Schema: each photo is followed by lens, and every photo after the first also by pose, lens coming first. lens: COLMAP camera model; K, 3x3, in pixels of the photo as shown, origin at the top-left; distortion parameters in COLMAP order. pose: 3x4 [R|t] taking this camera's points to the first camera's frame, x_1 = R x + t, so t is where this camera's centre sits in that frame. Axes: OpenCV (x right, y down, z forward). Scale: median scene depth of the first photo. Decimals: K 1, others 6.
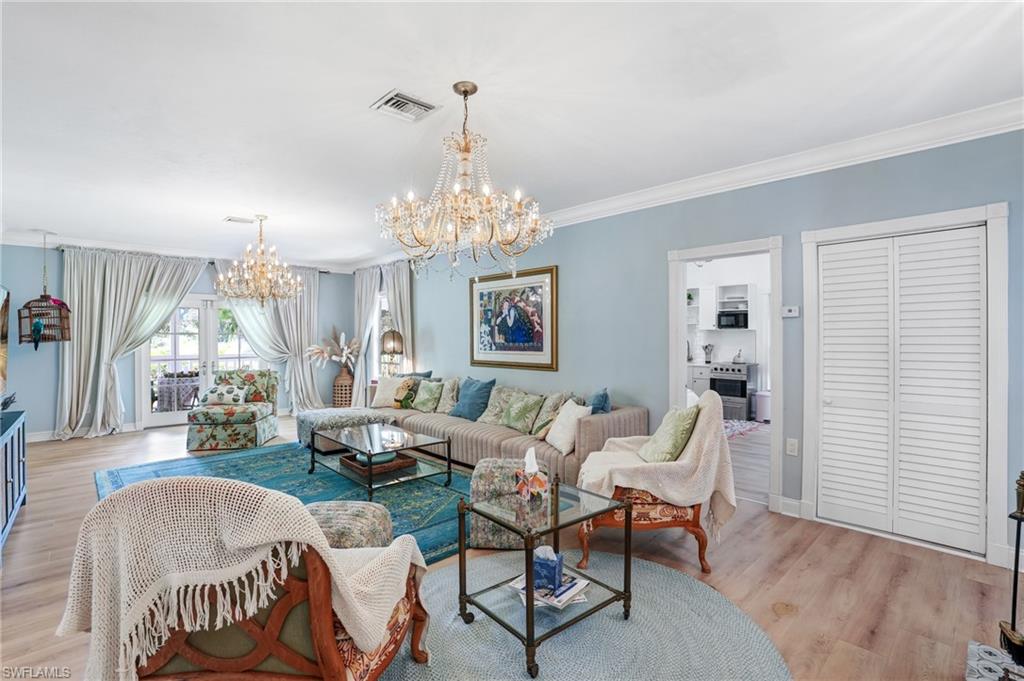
lens RADIAL K [[472.7, 0, 513.6], [0, 472.7, 335.4], [0, 0, 1]] dist [-0.063311, 0.028083]
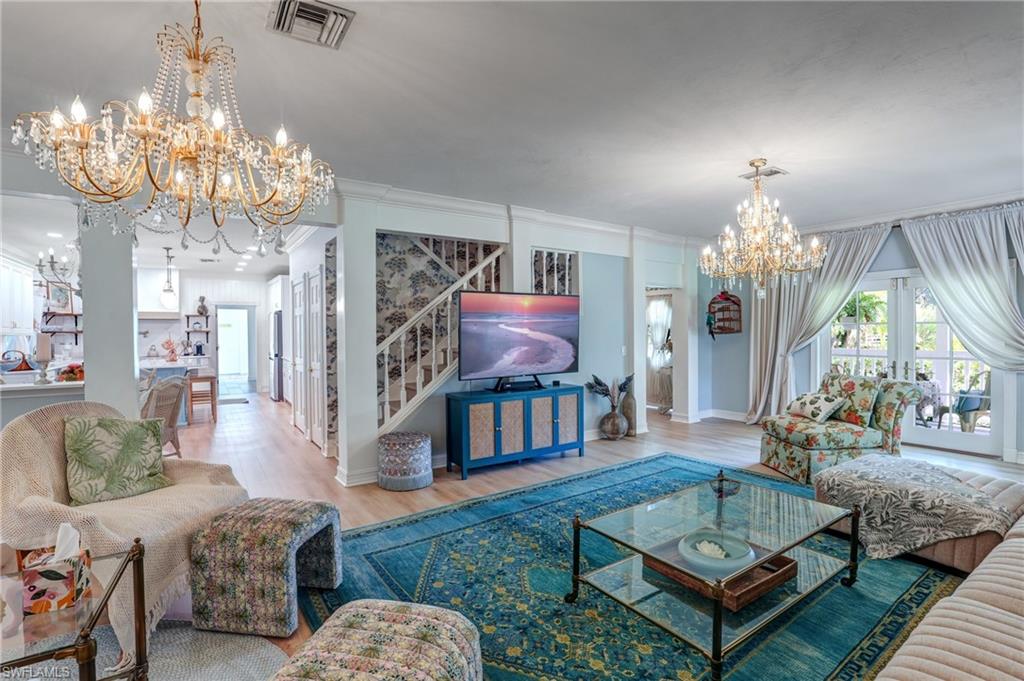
lens RADIAL K [[472.7, 0, 513.6], [0, 472.7, 335.4], [0, 0, 1]] dist [-0.063311, 0.028083]
pose [[-0.156055, 0.011371, -0.987683, 0.190138], [0.012288, 0.999879, 0.009570, 0.000725], [0.987672, -0.010644, -0.156176, 0.612162]]
